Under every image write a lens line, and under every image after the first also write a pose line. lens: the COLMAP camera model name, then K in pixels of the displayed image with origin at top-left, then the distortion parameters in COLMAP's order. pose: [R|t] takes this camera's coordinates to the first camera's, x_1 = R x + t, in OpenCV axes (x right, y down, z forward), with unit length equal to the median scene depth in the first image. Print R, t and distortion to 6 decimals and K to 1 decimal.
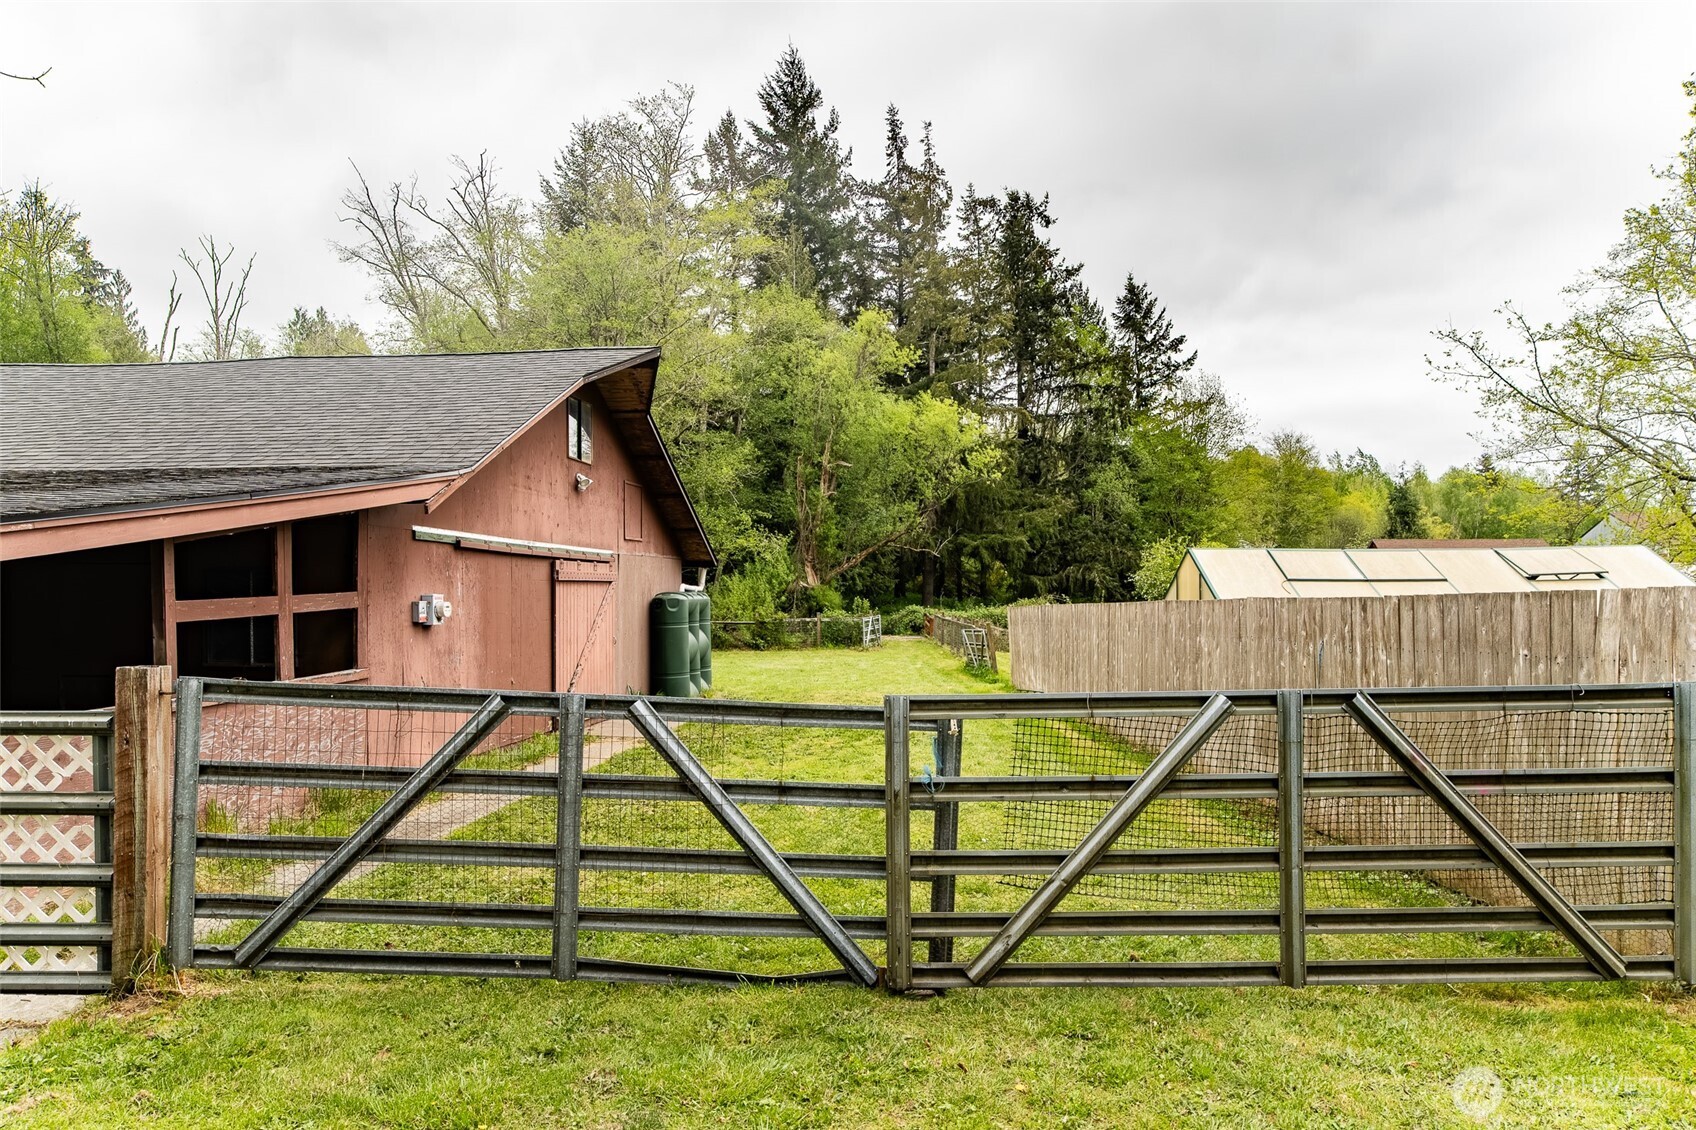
lens RADIAL K [[1013.9, 0, 849.1], [0, 1013.9, 600.0], [0, 0, 1]] dist [-0.024962, 0.015107]
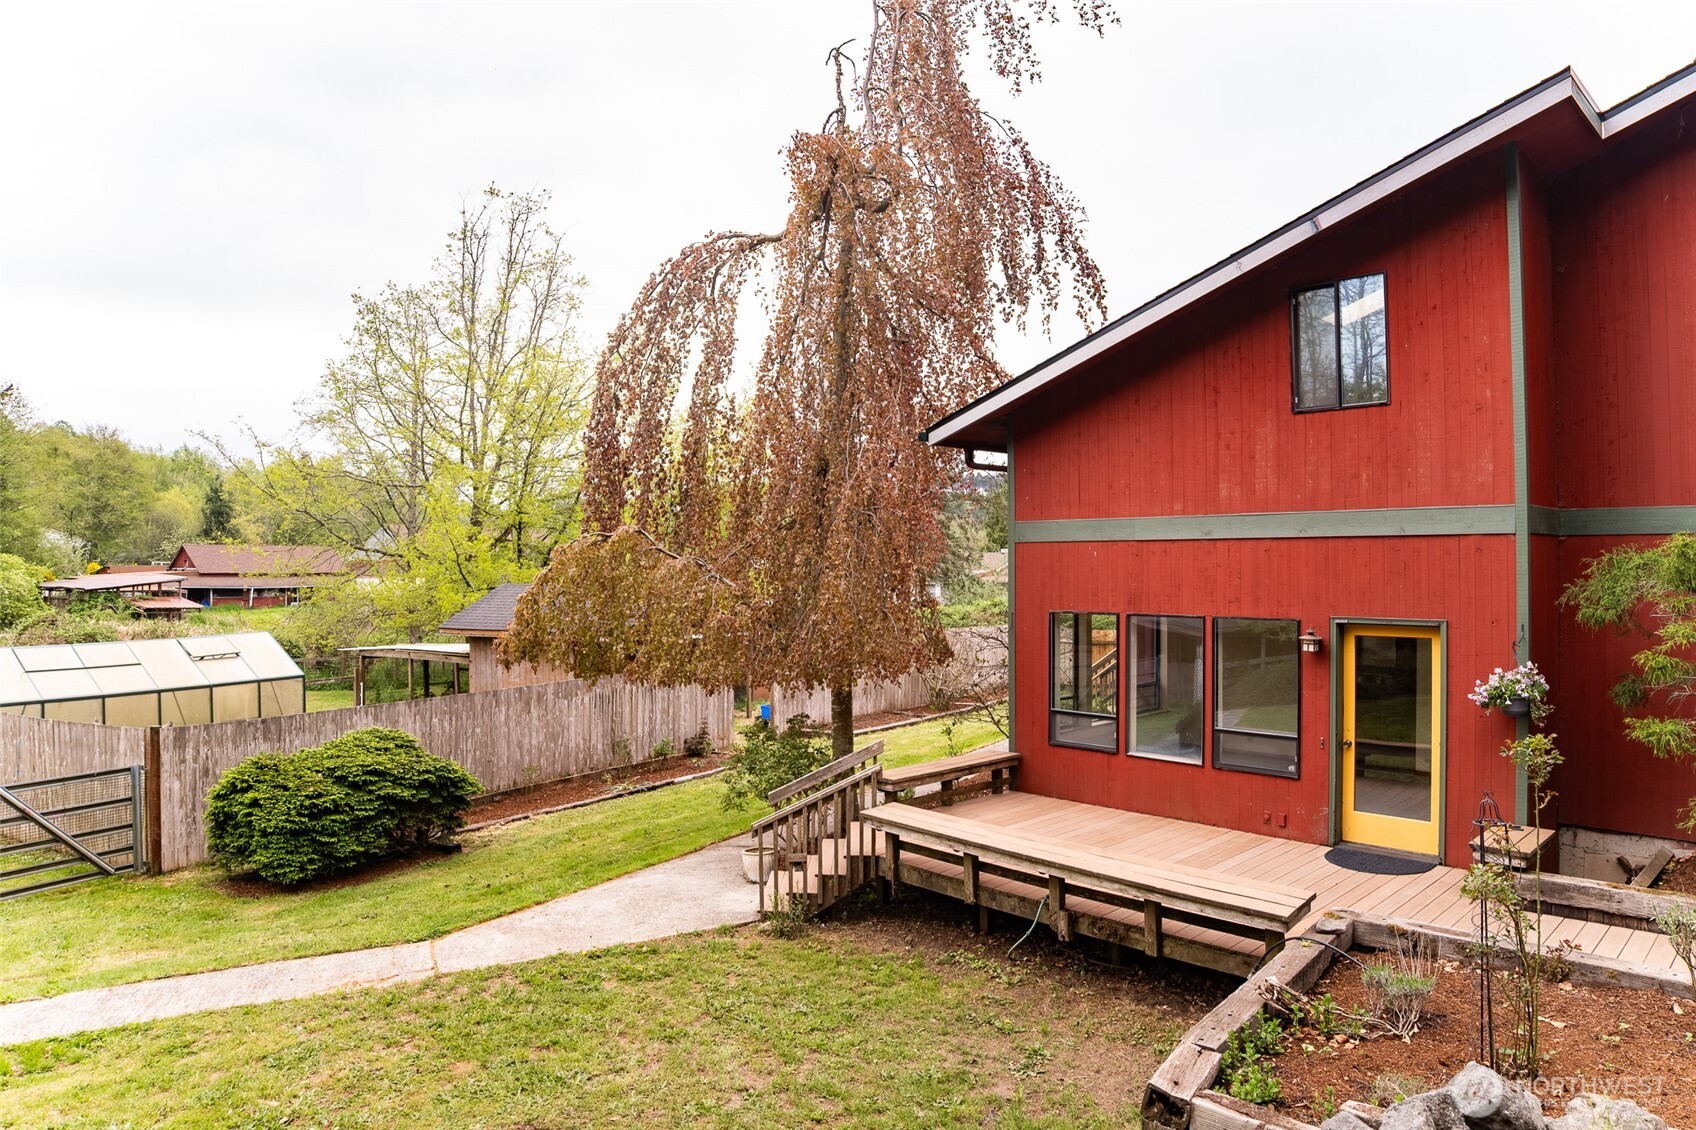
lens RADIAL K [[1022.8, 0, 848.0], [0, 1022.8, 565.0], [0, 0, 1]] dist [-0.046910, -0.001909]
pose [[0.507076, 0.001926, 0.861899, -0.204321], [0.001432, 0.999994, -0.003077, -0.169195], [-0.861900, 0.002794, 0.507071, -0.775368]]
